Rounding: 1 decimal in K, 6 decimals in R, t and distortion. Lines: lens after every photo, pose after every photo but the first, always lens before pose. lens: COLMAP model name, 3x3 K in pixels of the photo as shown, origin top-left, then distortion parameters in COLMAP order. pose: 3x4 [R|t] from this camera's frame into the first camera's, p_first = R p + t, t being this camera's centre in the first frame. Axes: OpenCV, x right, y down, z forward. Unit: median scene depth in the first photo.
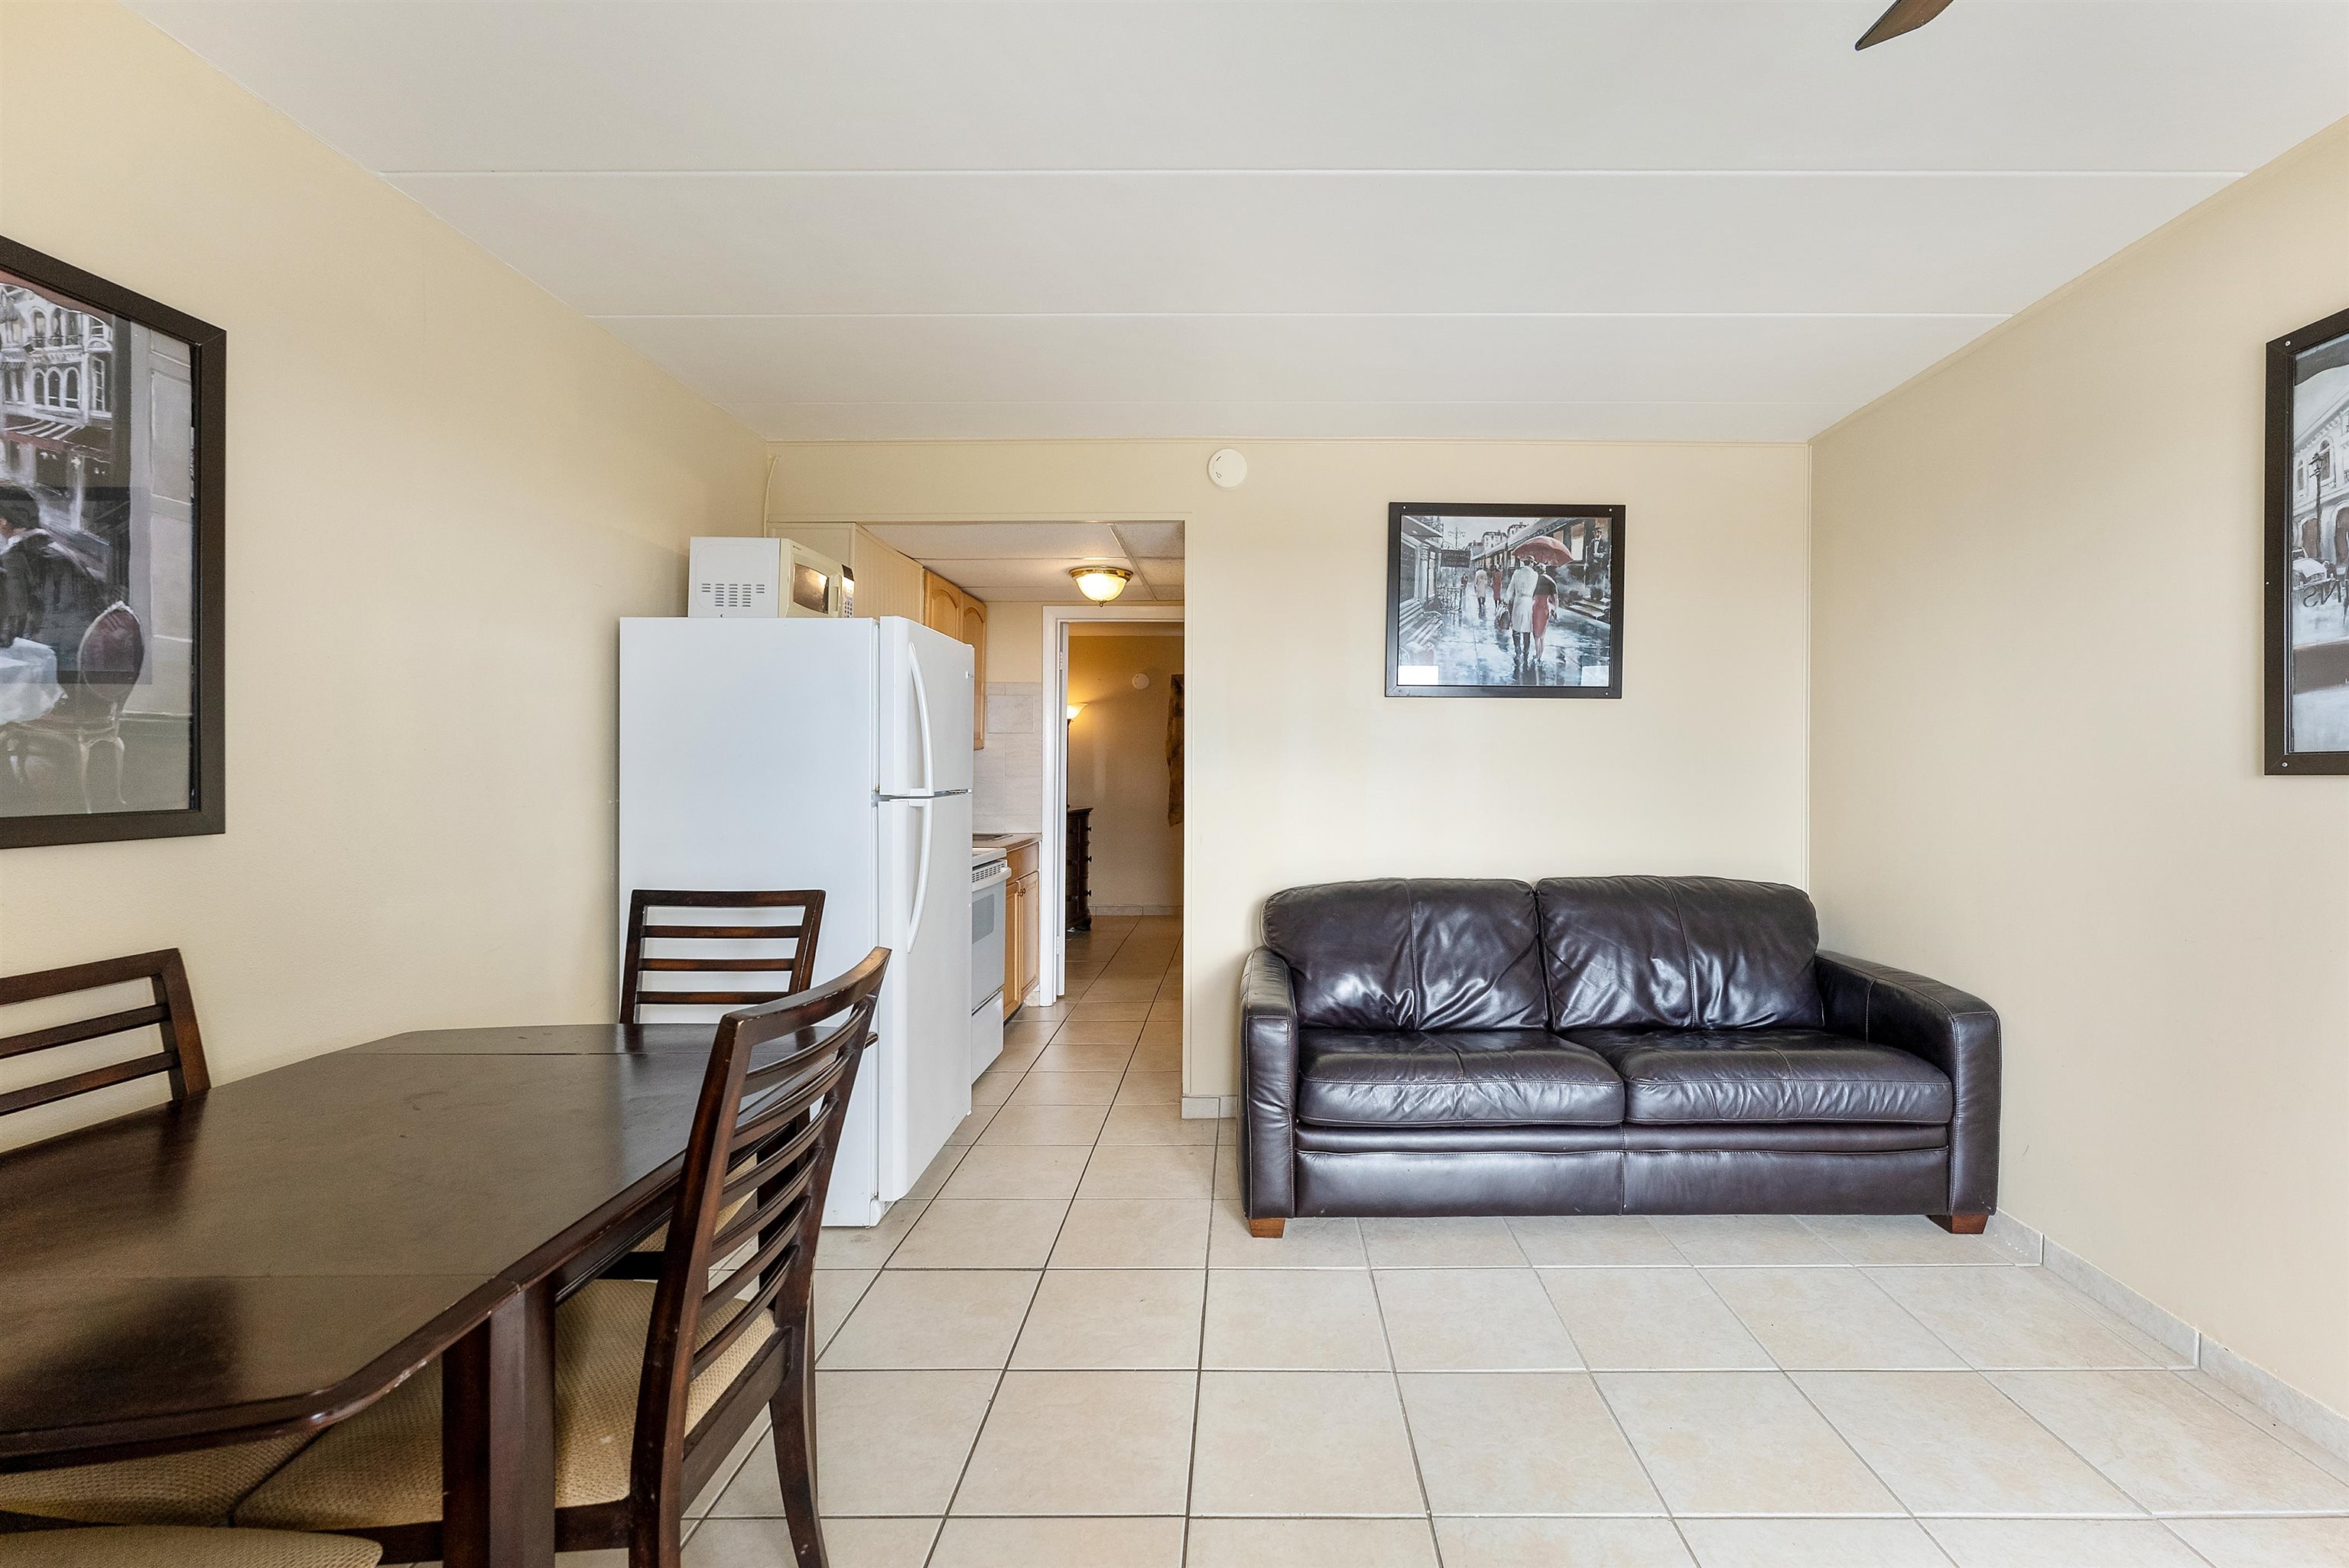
lens RADIAL K [[963.3, 0, 1262.7], [0, 963.3, 777.0], [0, 0, 1]] dist [0.000433, -0.000484]
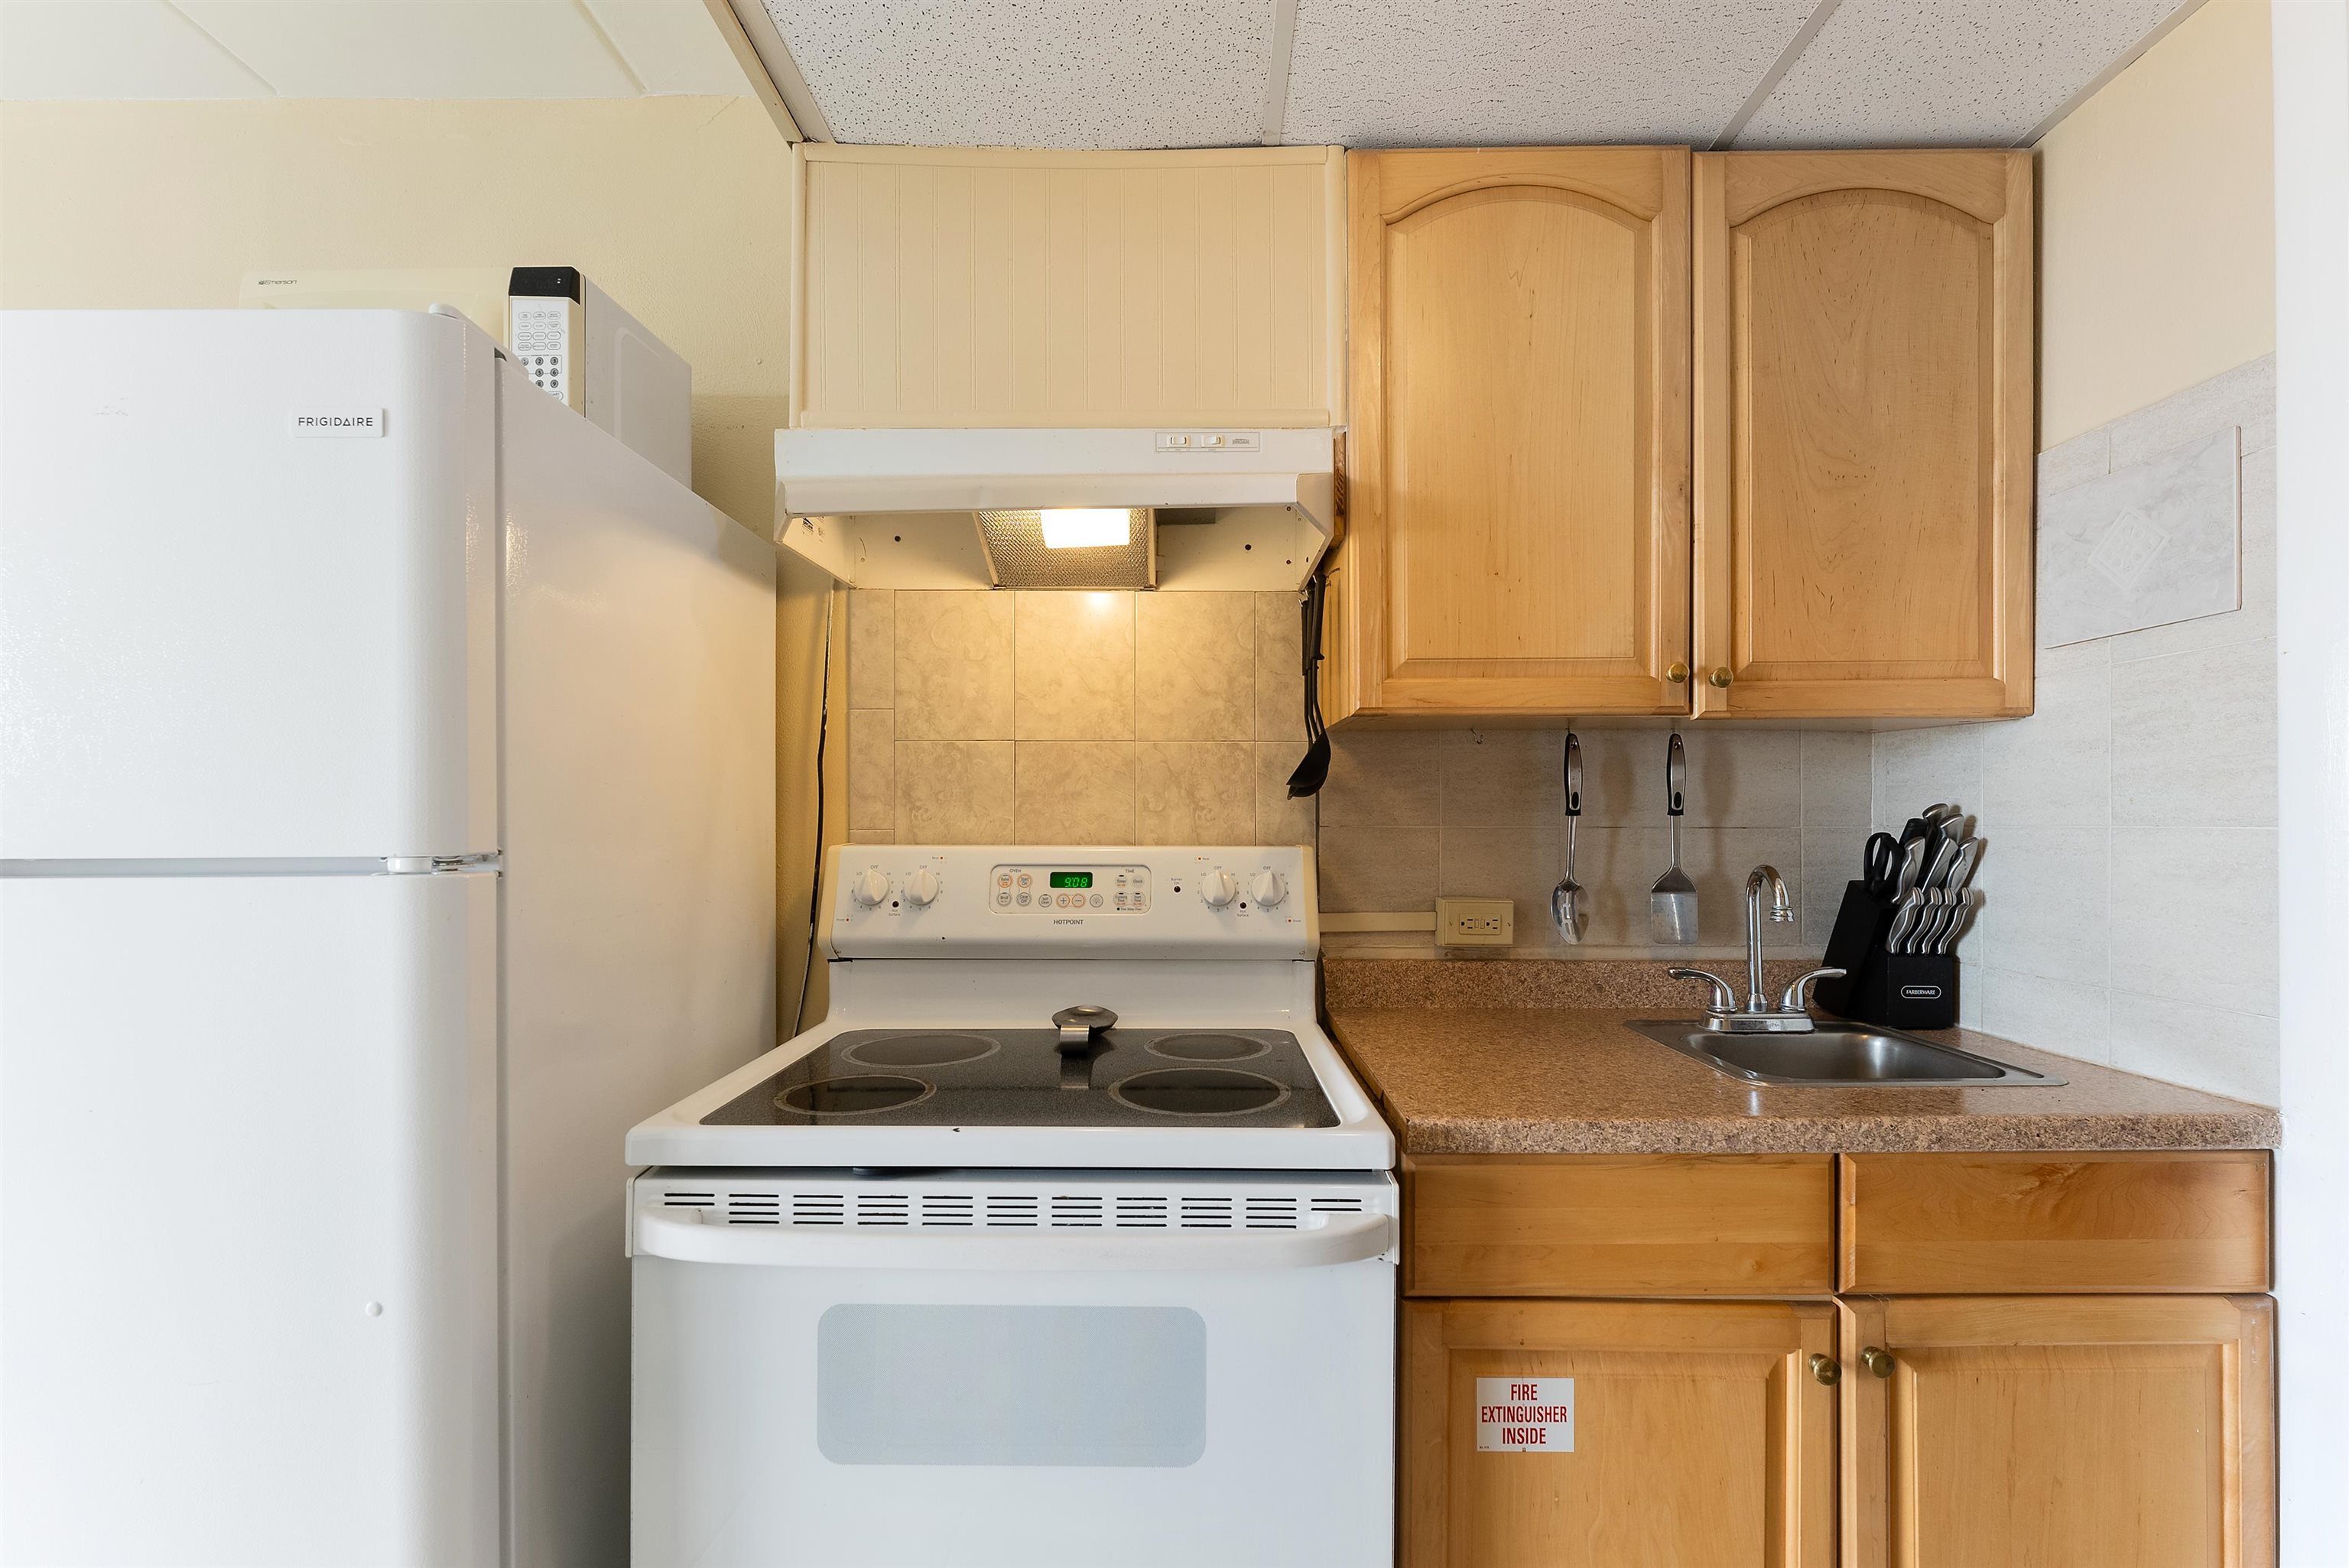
lens RADIAL K [[1009.2, 0, 1179.6], [0, 1009.2, 819.2], [0, 0, 1]] dist [-0.005188, 0.000347]
pose [[-0.000955, -0.001941, -0.999998, -0.053293], [-0.008167, 0.999965, -0.001933, -0.002025], [0.999966, 0.008165, -0.000970, 1.720601]]
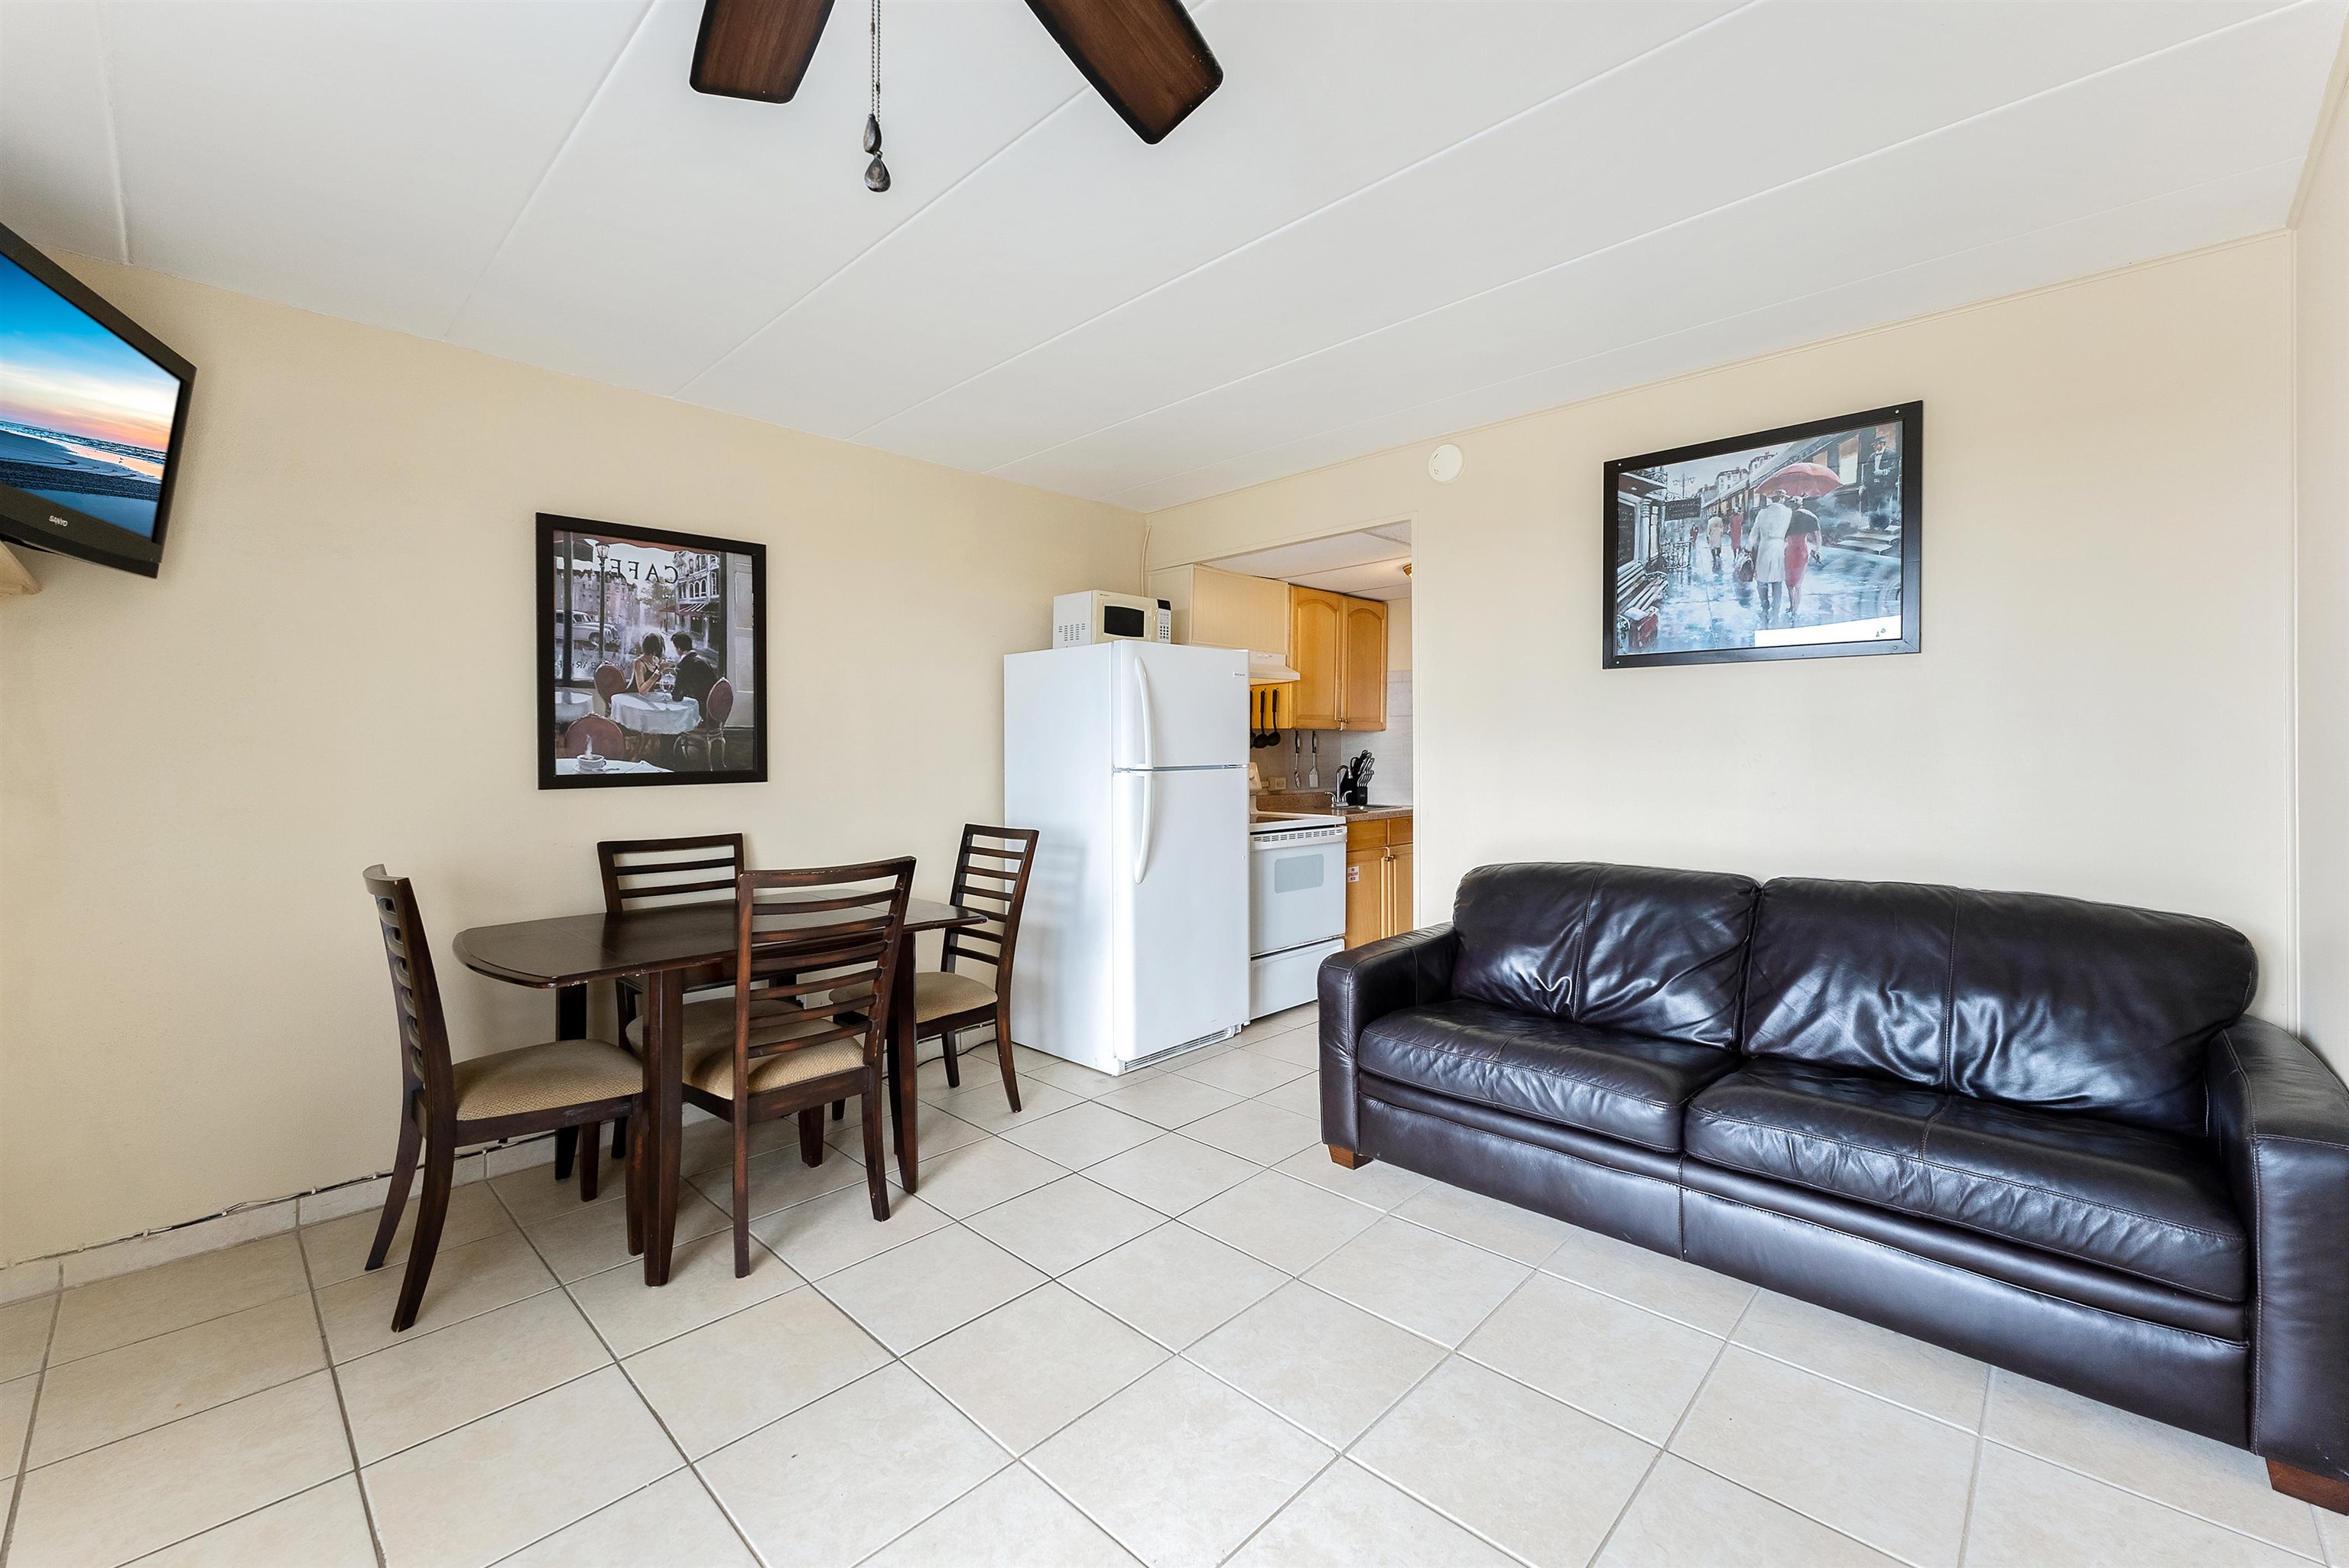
lens RADIAL K [[963.3, 0, 1202.7], [0, 963.3, 754.6], [0, 0, 1]] dist [0.000433, -0.000484]
pose [[0.725107, -0.001616, -0.688634, 0.733273], [-0.000735, 0.999995, -0.003120, 0.003207], [0.688636, 0.002768, 0.725102, 0.082683]]
